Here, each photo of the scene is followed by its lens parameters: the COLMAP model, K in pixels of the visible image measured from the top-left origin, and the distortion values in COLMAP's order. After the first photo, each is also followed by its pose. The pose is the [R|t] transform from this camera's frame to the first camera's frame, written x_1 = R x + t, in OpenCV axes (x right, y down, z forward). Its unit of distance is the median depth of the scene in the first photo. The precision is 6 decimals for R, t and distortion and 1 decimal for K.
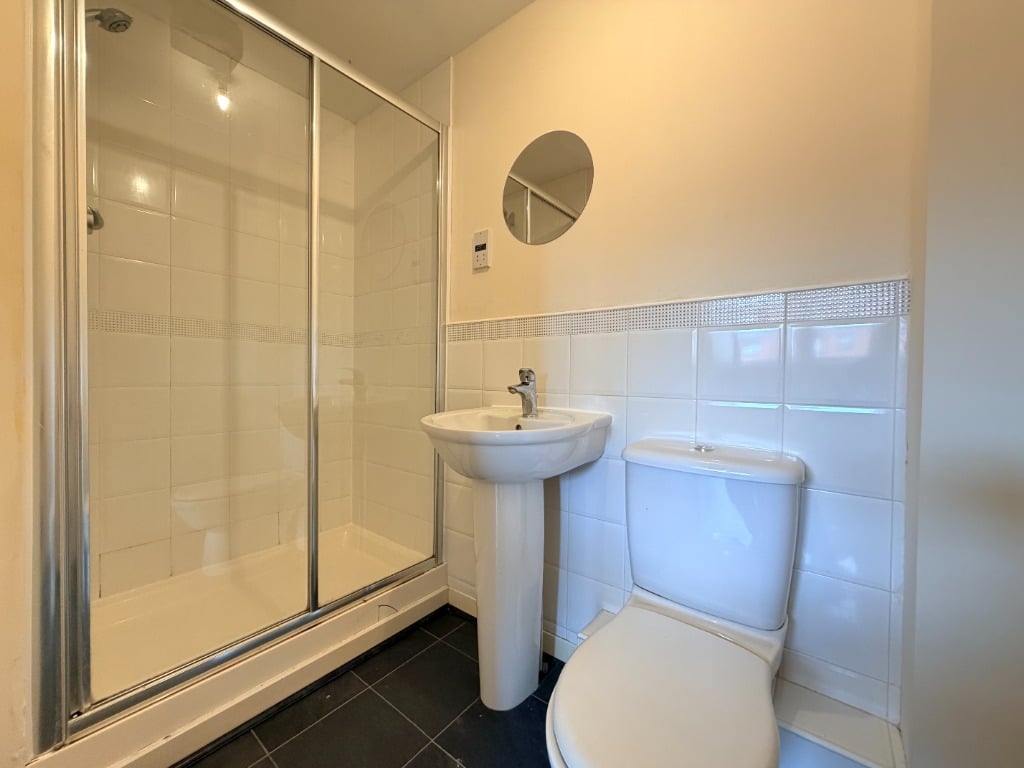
lens RADIAL K [[404.4, 0, 510.0], [0, 404.4, 380.5], [0, 0, 1]] dist [0.000335, 0.000207]
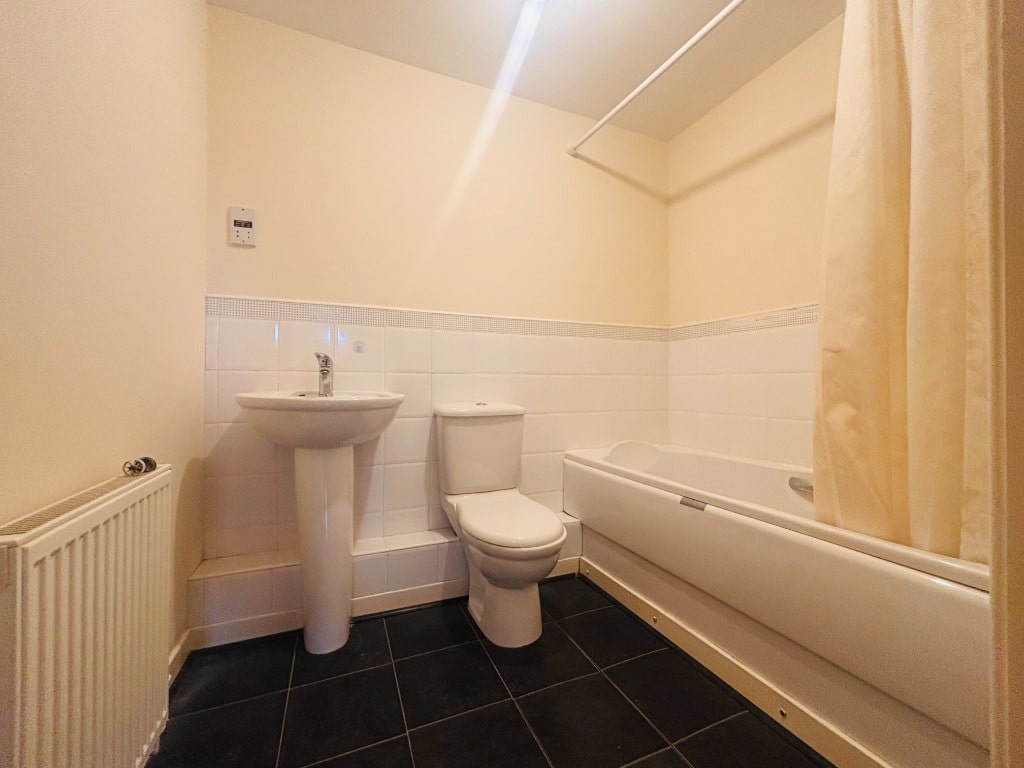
lens RADIAL K [[410.3, 0, 509.6], [0, 410.3, 382.2], [0, 0, 1]] dist [-0.001973, -0.000225]
pose [[0.485465, 0.005217, 0.874240, -0.688858], [0.012013, 0.999848, -0.012637, 0.069391], [-0.874173, 0.016637, 0.485329, -0.007167]]
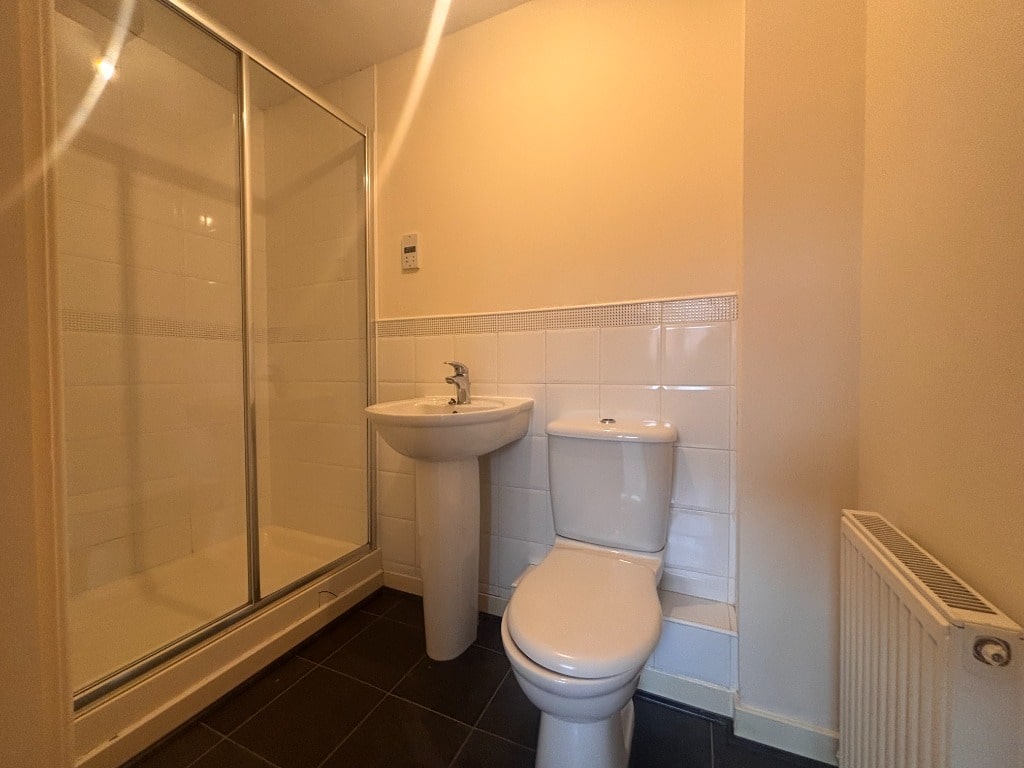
lens RADIAL K [[410.3, 0, 509.6], [0, 410.3, 382.2], [0, 0, 1]] dist [-0.001973, -0.000225]
pose [[0.971116, -0.023400, 0.237457, -0.093291], [0.020265, 0.999672, 0.015636, 0.011951], [-0.237745, -0.010372, 0.971272, -0.139958]]
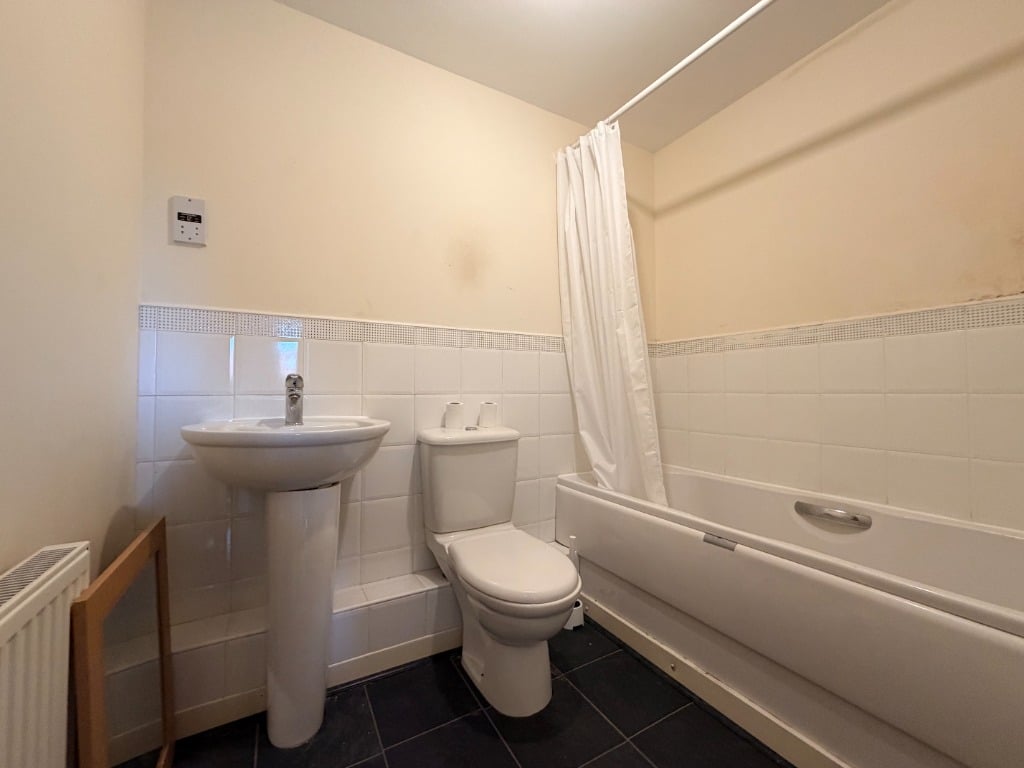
lens RADIAL K [[408.3, 0, 508.3], [0, 408.3, 383.6], [0, 0, 1]] dist [0.001825, 0.000485]
pose [[0.388791, 0.016179, 0.921184, -0.629149], [0.016213, 0.999571, -0.024398, 0.022390], [-0.921183, 0.024421, 0.388362, 0.154228]]
